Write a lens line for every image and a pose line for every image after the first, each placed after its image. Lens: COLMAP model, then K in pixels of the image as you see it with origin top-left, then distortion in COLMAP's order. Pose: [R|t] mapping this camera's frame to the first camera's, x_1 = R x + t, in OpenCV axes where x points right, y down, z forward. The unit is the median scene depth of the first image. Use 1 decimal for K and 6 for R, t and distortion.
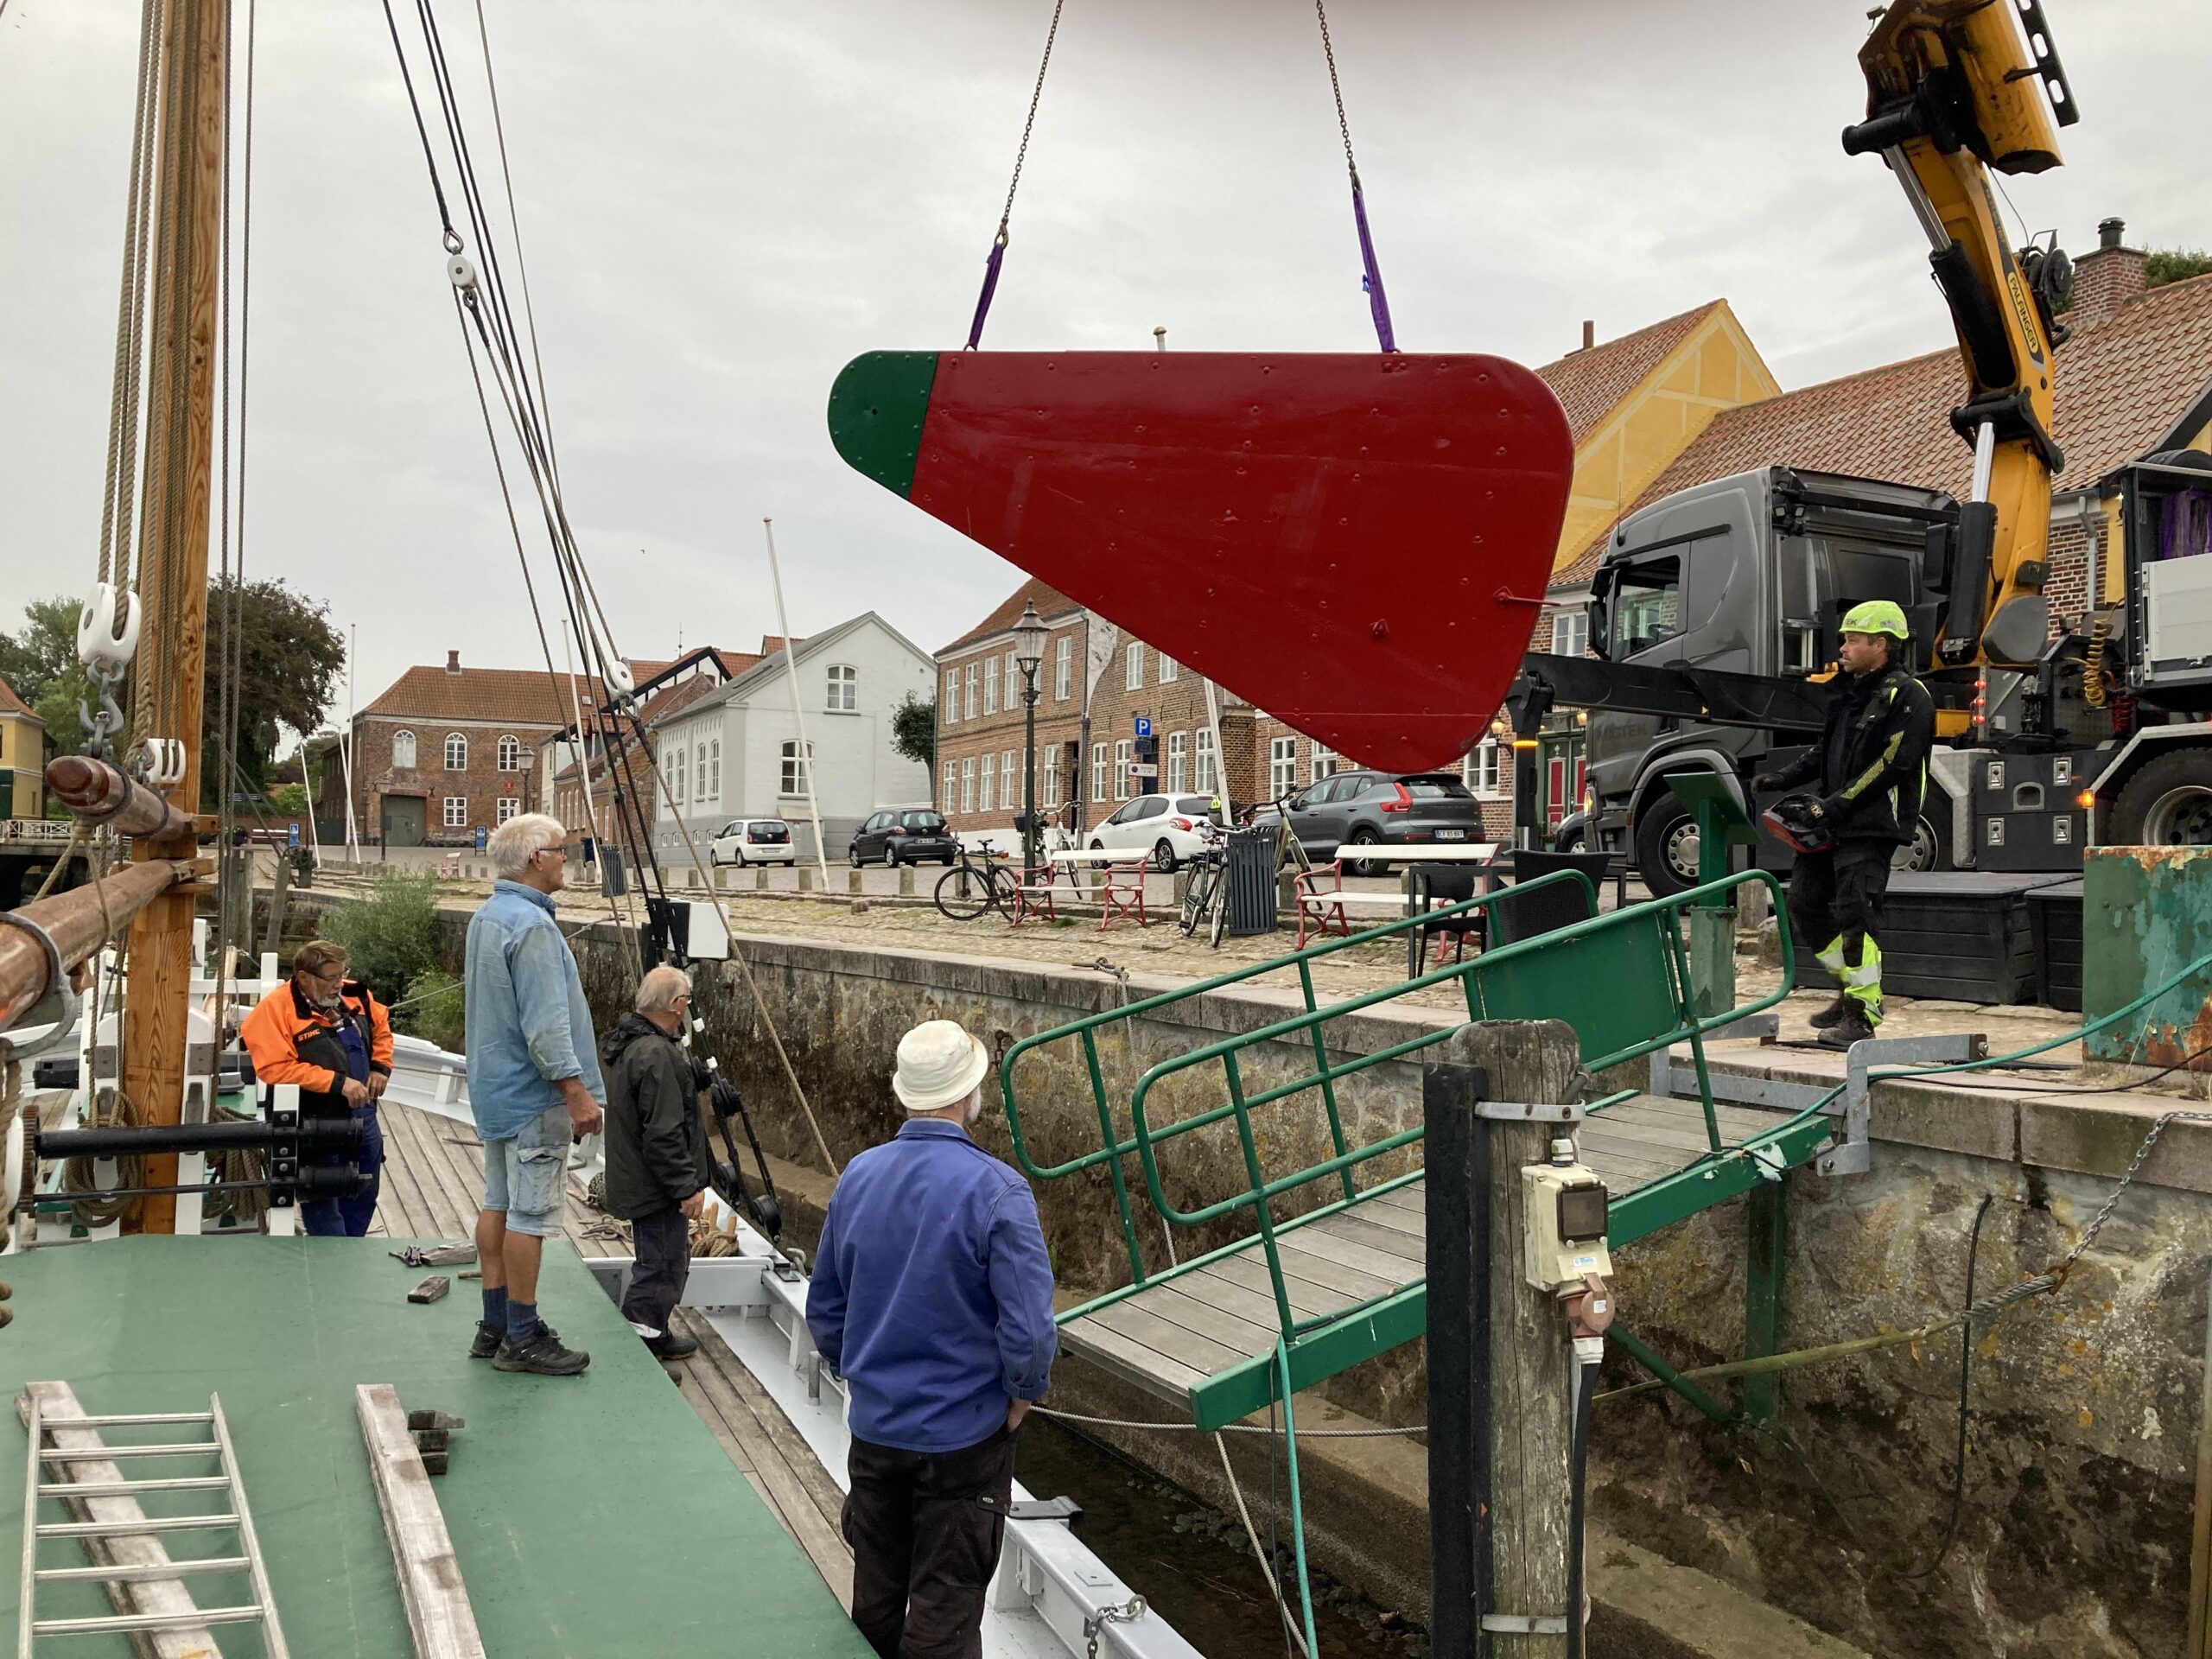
lens RADIAL K [[1801.5, 0, 1103.1], [0, 1801.5, 805.7], [0, 0, 1]] dist [0.031904, -0.019946]
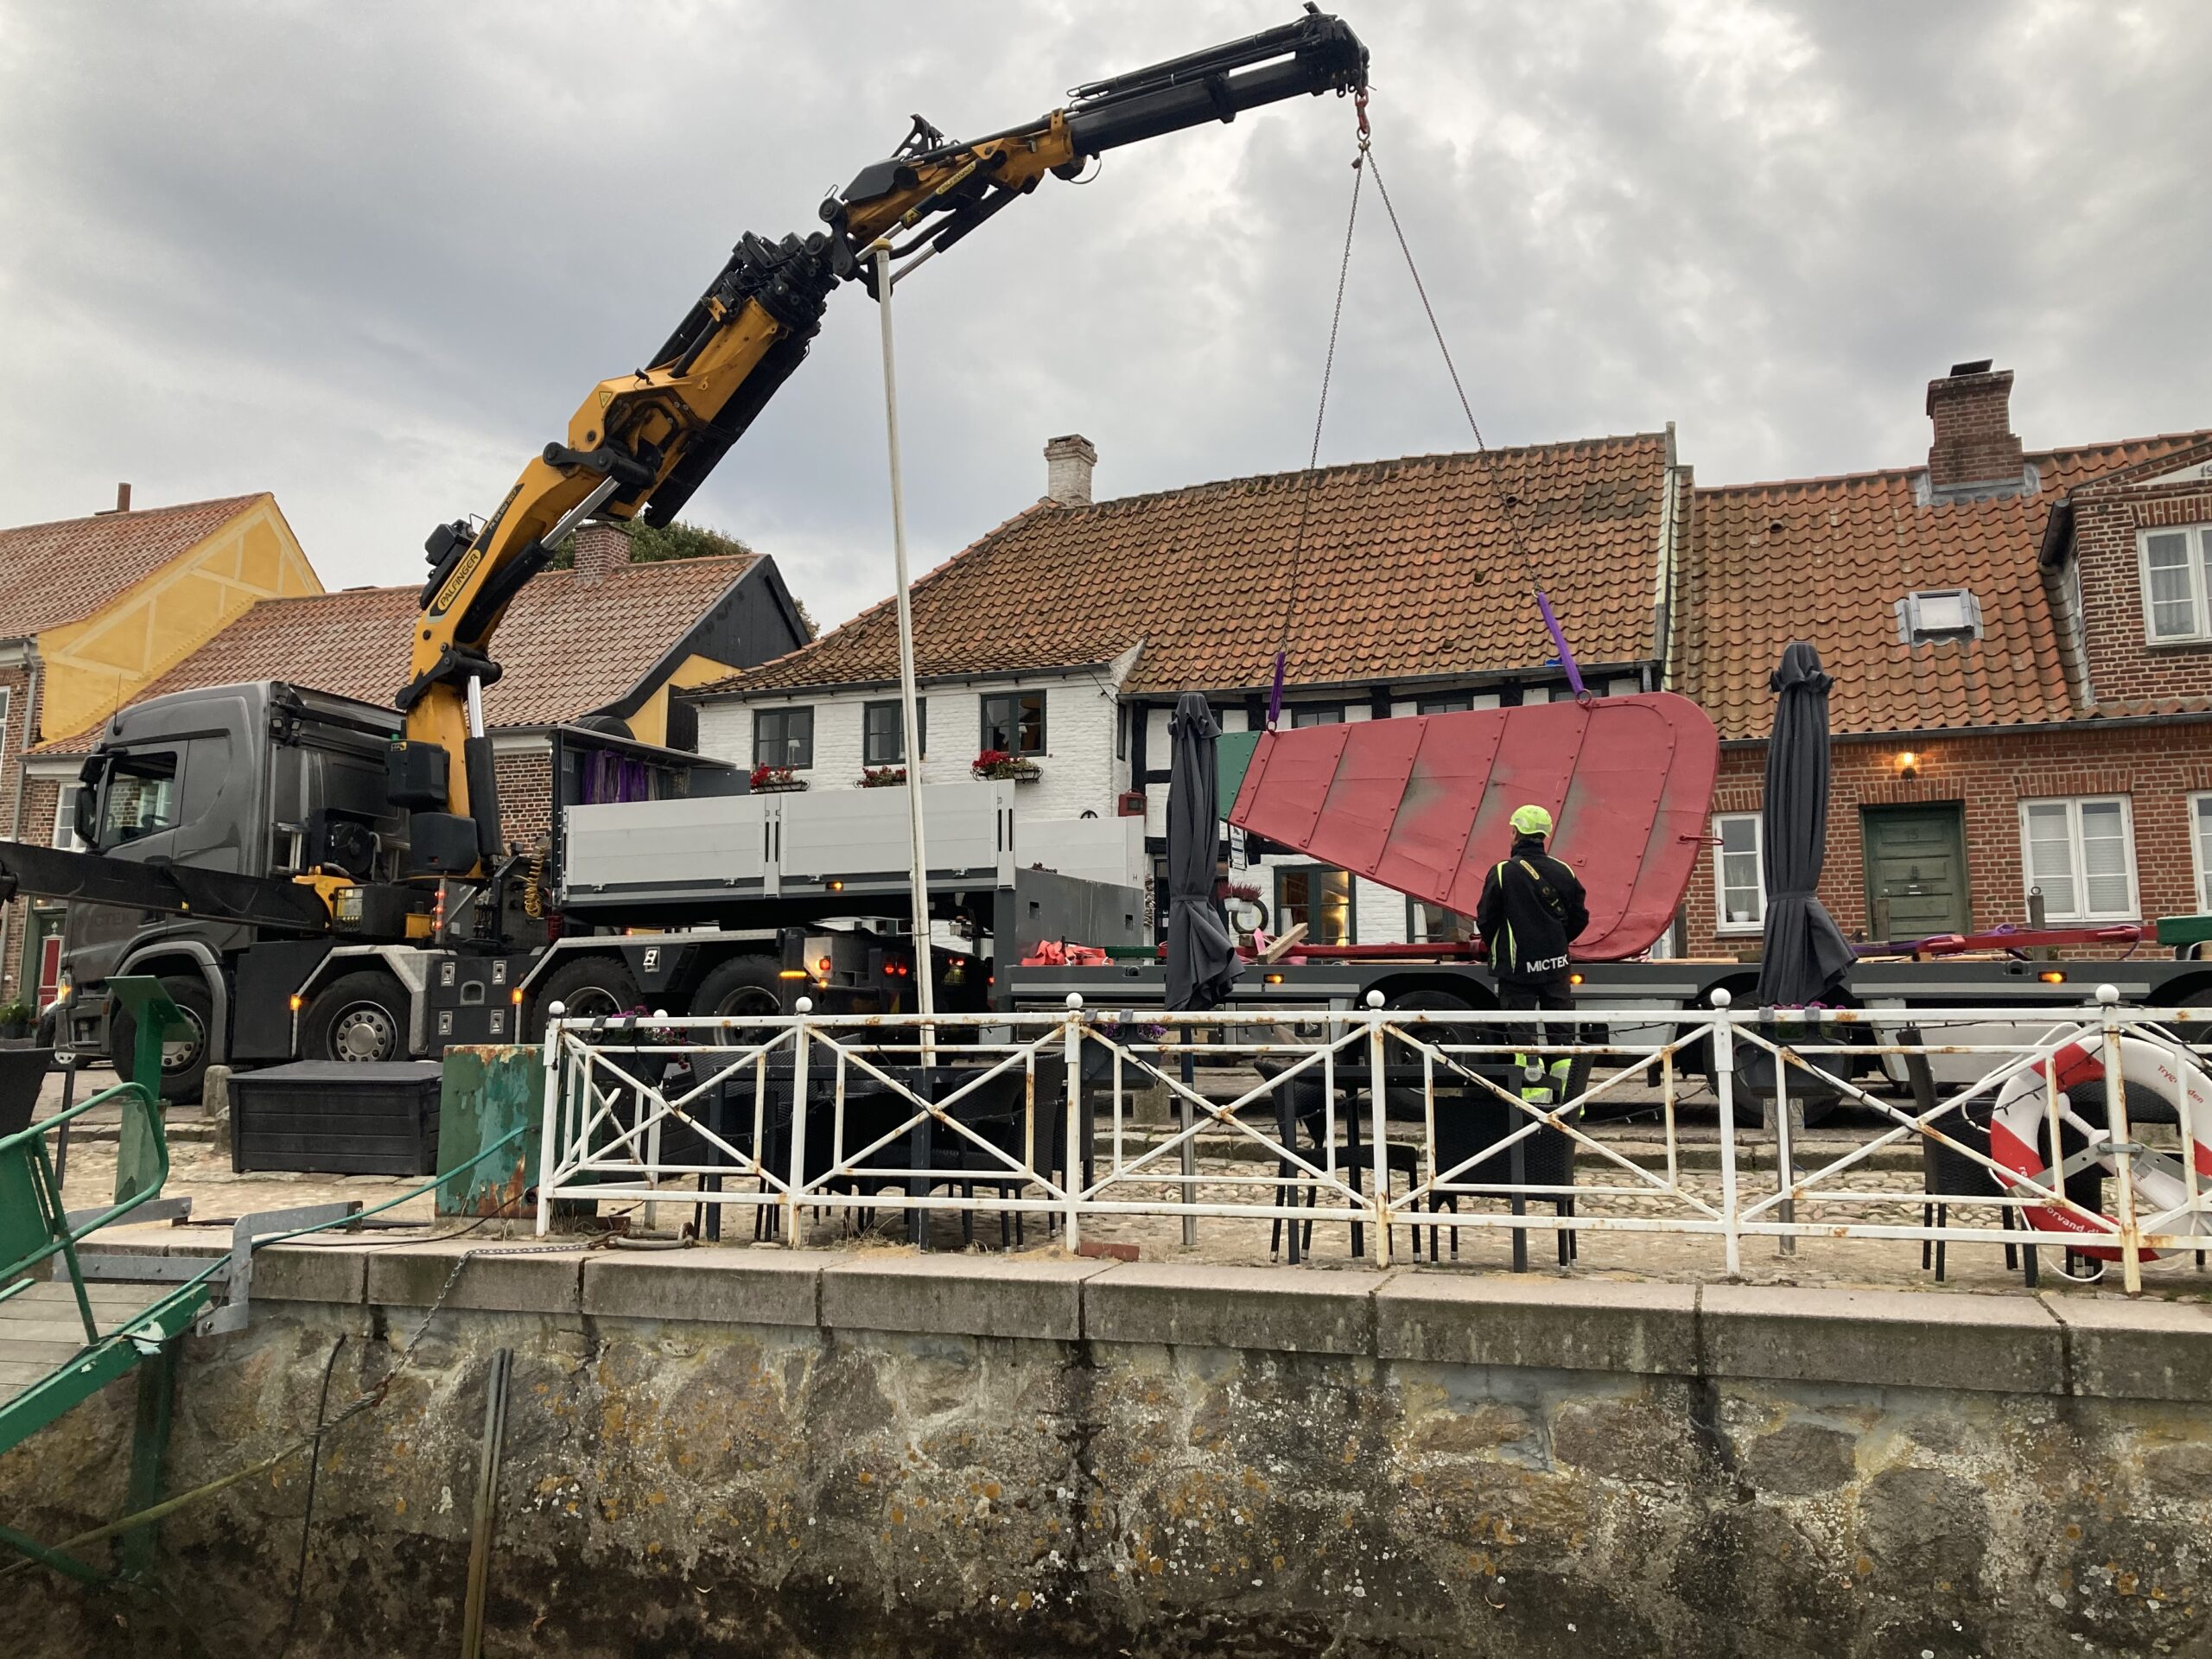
lens RADIAL K [[1801.5, 0, 1103.1], [0, 1801.5, 805.7], [0, 0, 1]] dist [0.031904, -0.019946]
pose [[0.726709, 0.082570, 0.681965, -0.001169], [-0.015984, 0.994514, -0.103380, -0.011960], [-0.686760, 0.064227, 0.724041, -0.143733]]
